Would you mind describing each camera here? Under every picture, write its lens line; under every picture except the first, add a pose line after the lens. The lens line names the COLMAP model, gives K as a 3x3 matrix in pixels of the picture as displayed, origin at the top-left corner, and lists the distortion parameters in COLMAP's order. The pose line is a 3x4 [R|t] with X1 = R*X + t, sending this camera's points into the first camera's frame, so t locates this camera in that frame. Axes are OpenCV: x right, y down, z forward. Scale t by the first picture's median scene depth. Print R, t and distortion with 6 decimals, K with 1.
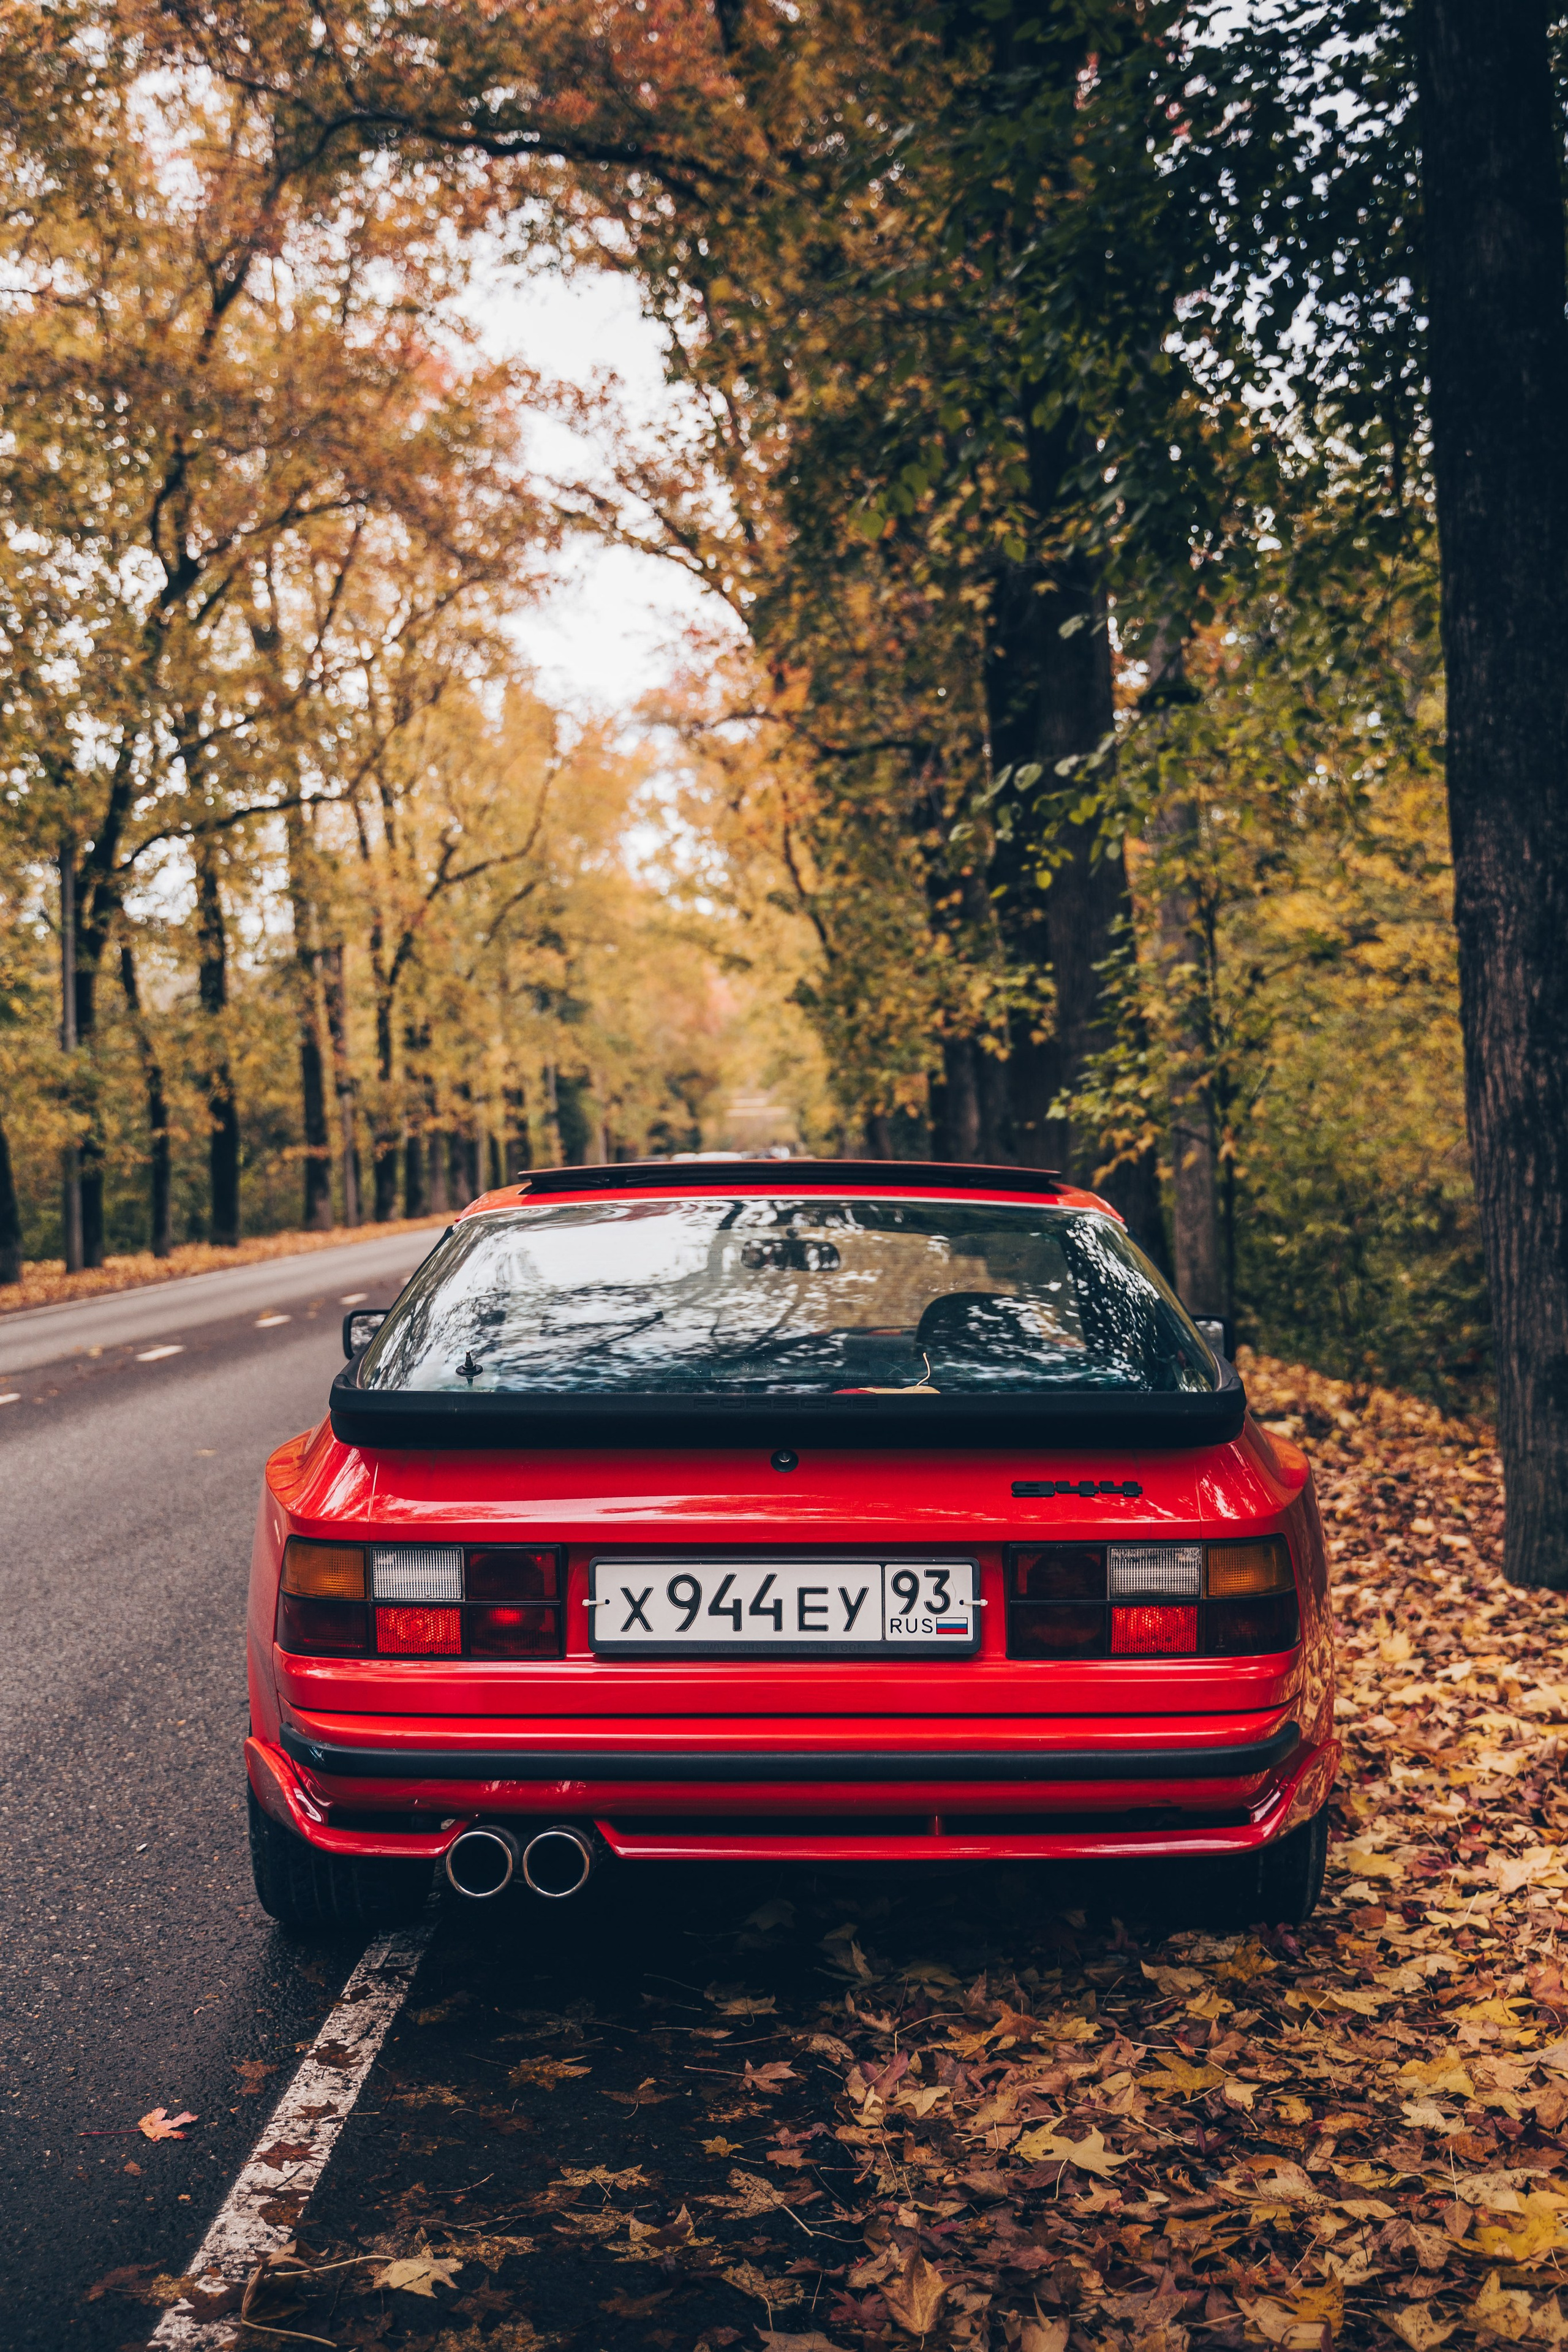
lens RADIAL K [[2565.6, 0, 769.9], [0, 2565.6, 1167.2], [0, 0, 1]] dist [-0.004494, 0.000000]
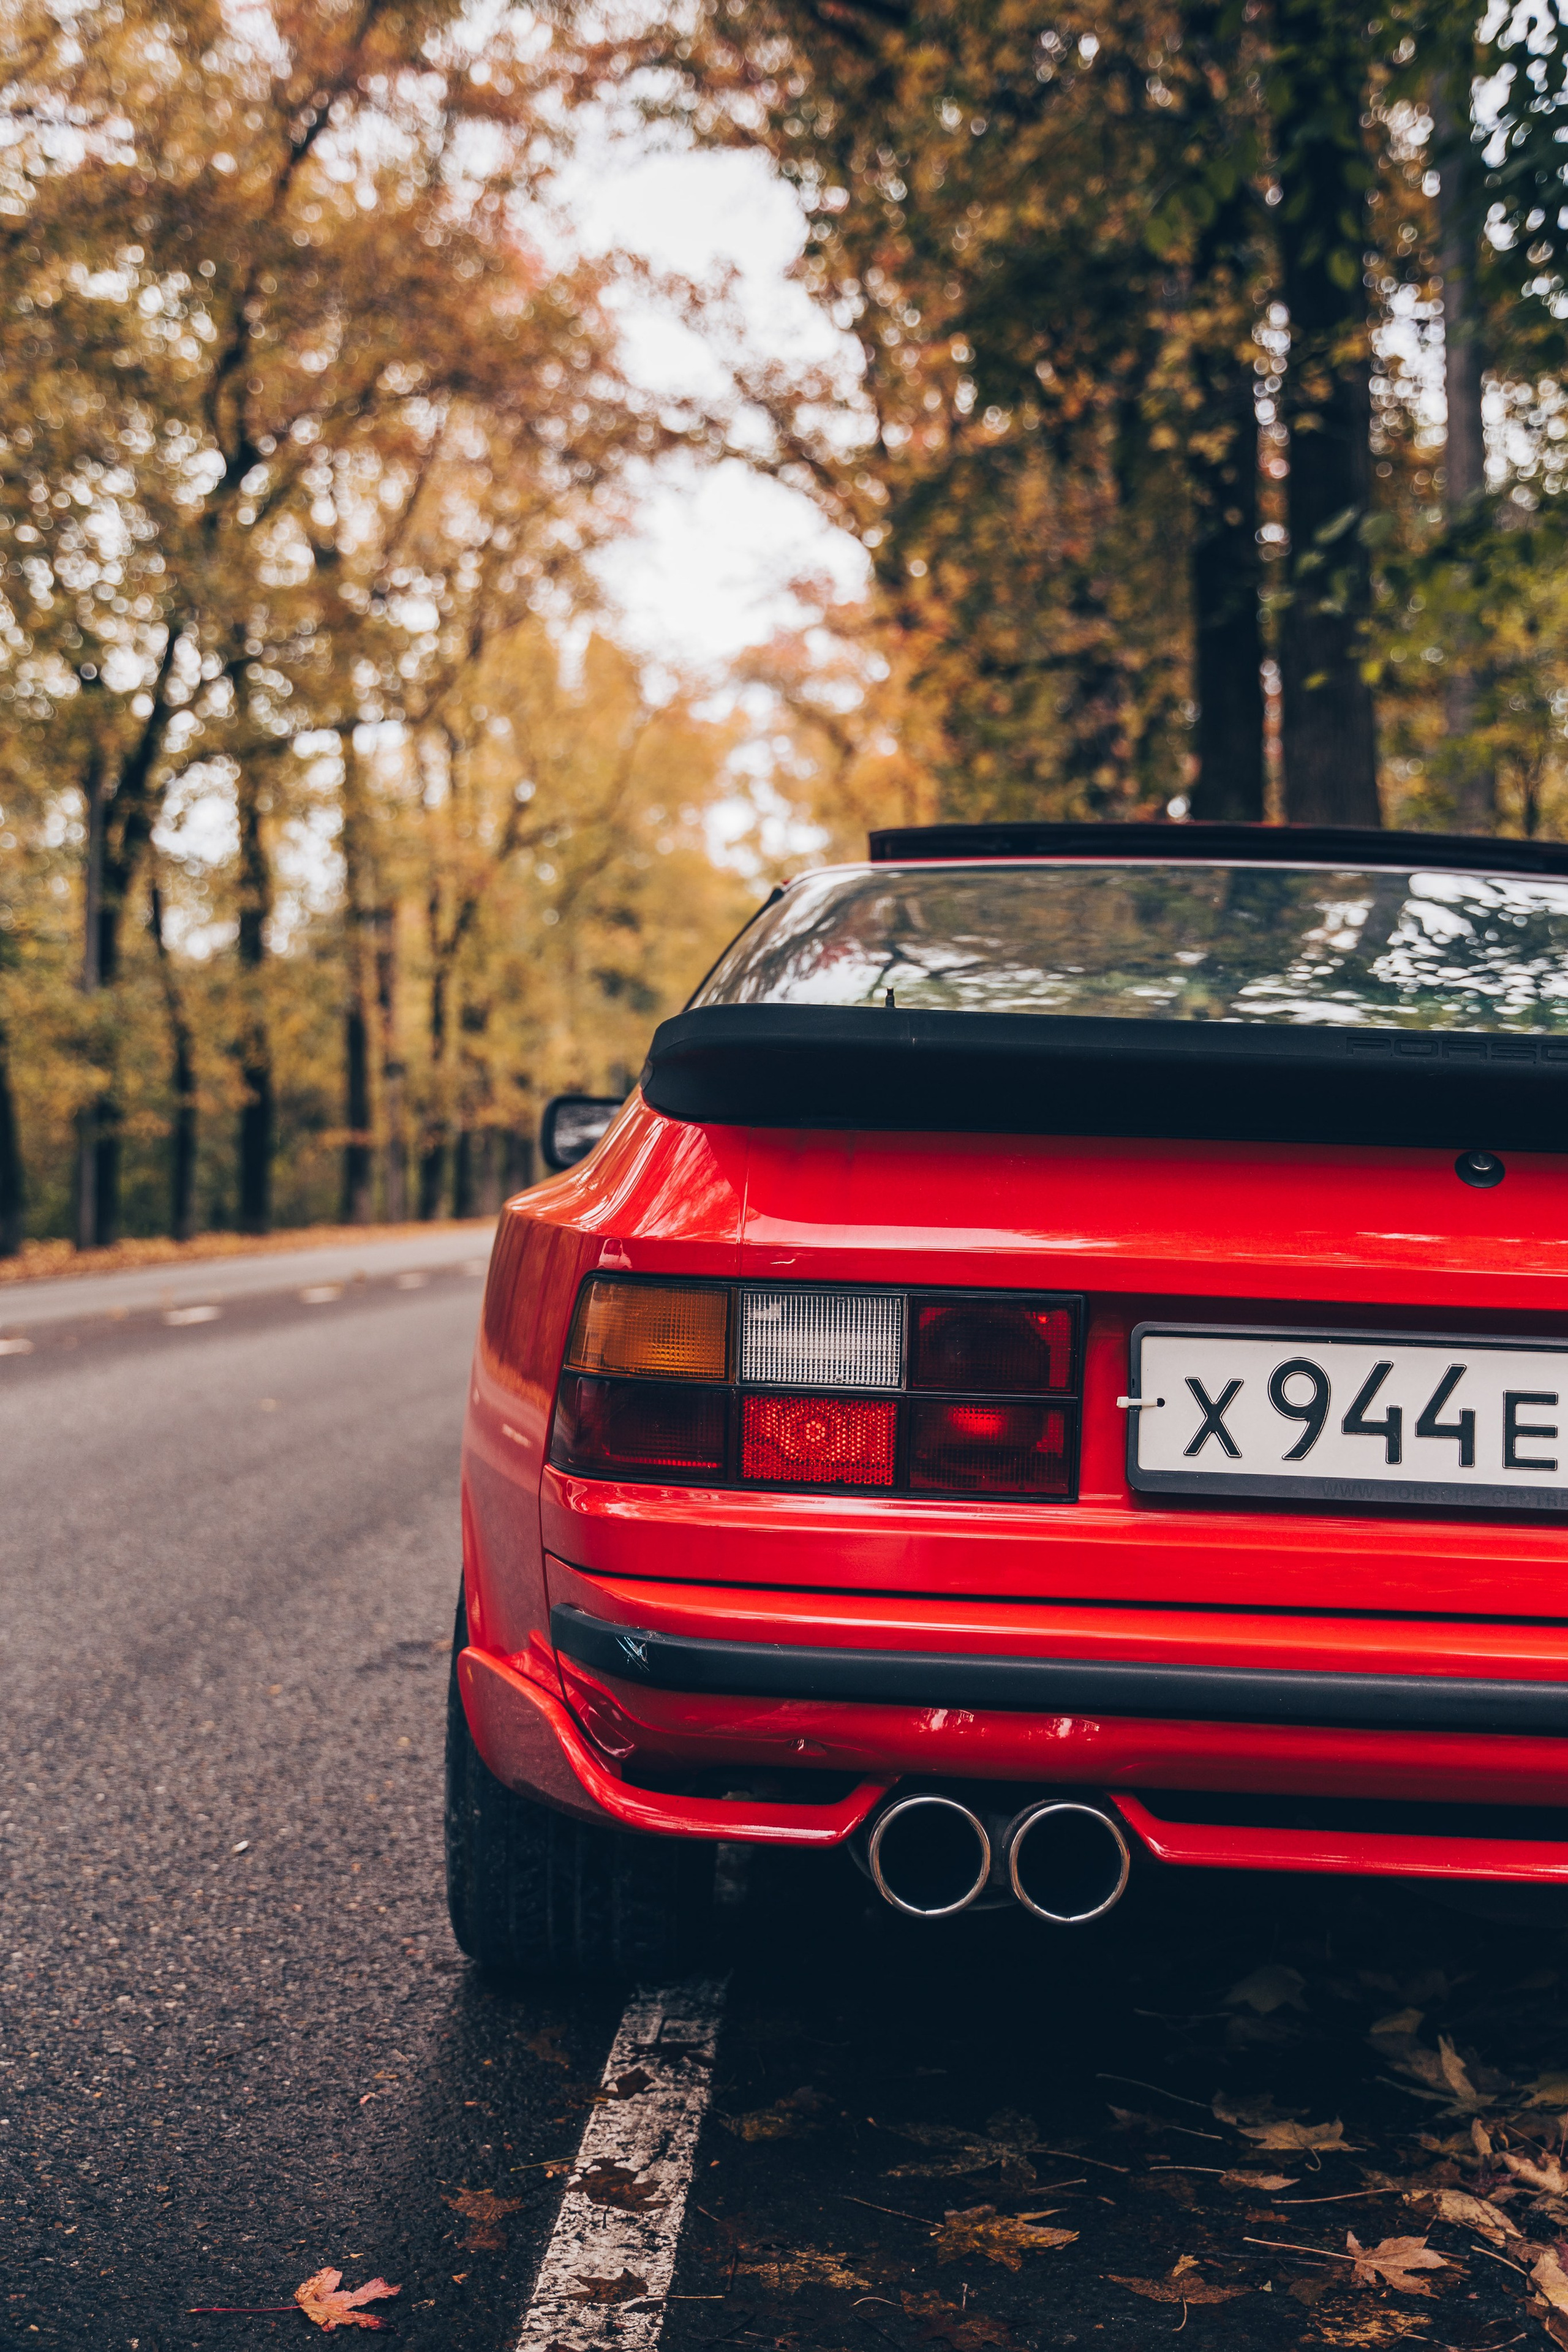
lens RADIAL K [[2850.4, 0, 791.3], [0, 2850.4, 1184.5], [0, 0, 1]] dist [-0.009062, 0.000000]
pose [[0.998915, 0.042360, -0.019370, -0.066140], [-0.042448, 0.999090, -0.004197, 0.063220], [0.019175, 0.005014, 0.999804, 0.185980]]
